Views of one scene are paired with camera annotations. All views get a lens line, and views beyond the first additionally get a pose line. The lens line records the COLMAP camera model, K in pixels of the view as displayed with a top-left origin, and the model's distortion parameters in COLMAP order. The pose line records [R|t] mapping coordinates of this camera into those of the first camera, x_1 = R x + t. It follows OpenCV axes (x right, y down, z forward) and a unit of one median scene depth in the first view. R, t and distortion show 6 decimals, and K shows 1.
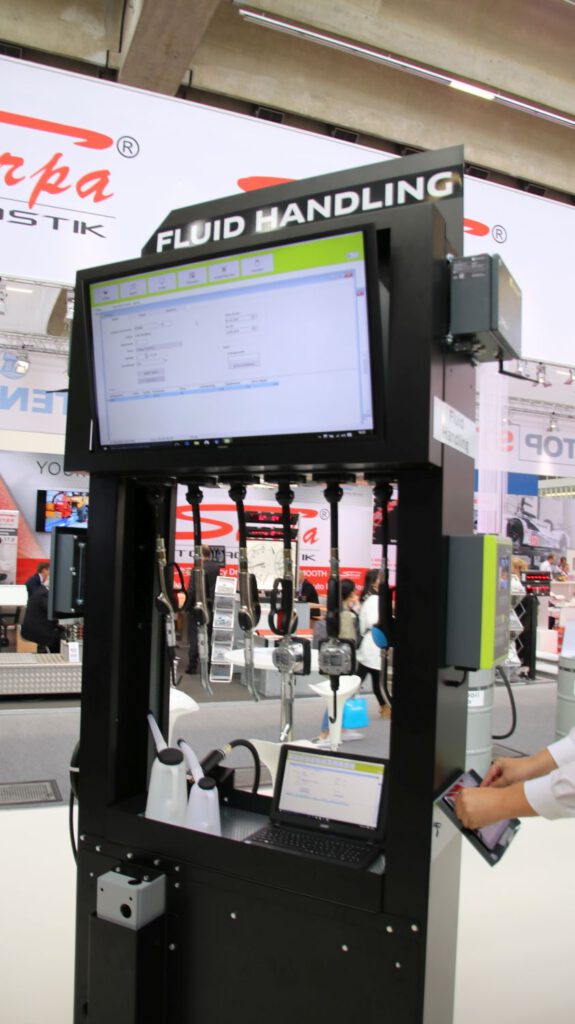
lens RADIAL K [[763.1, 0, 287.5], [0, 763.1, 512.0], [0, 0, 1]] dist [-0.139975, 0.086374]
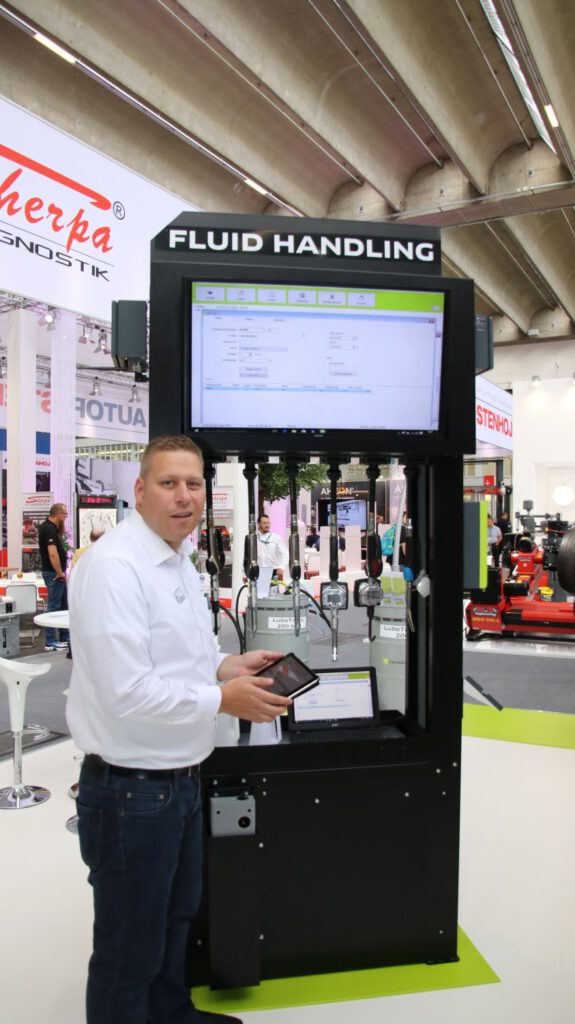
lens RADIAL K [[763.1, 0, 287.5], [0, 763.1, 512.0], [0, 0, 1]] dist [-0.139975, 0.086374]
pose [[0.793483, -0.028380, 0.607931, -0.837101], [-0.004527, 0.998609, 0.052527, -0.022981], [-0.608576, -0.044431, 0.792251, 0.016186]]
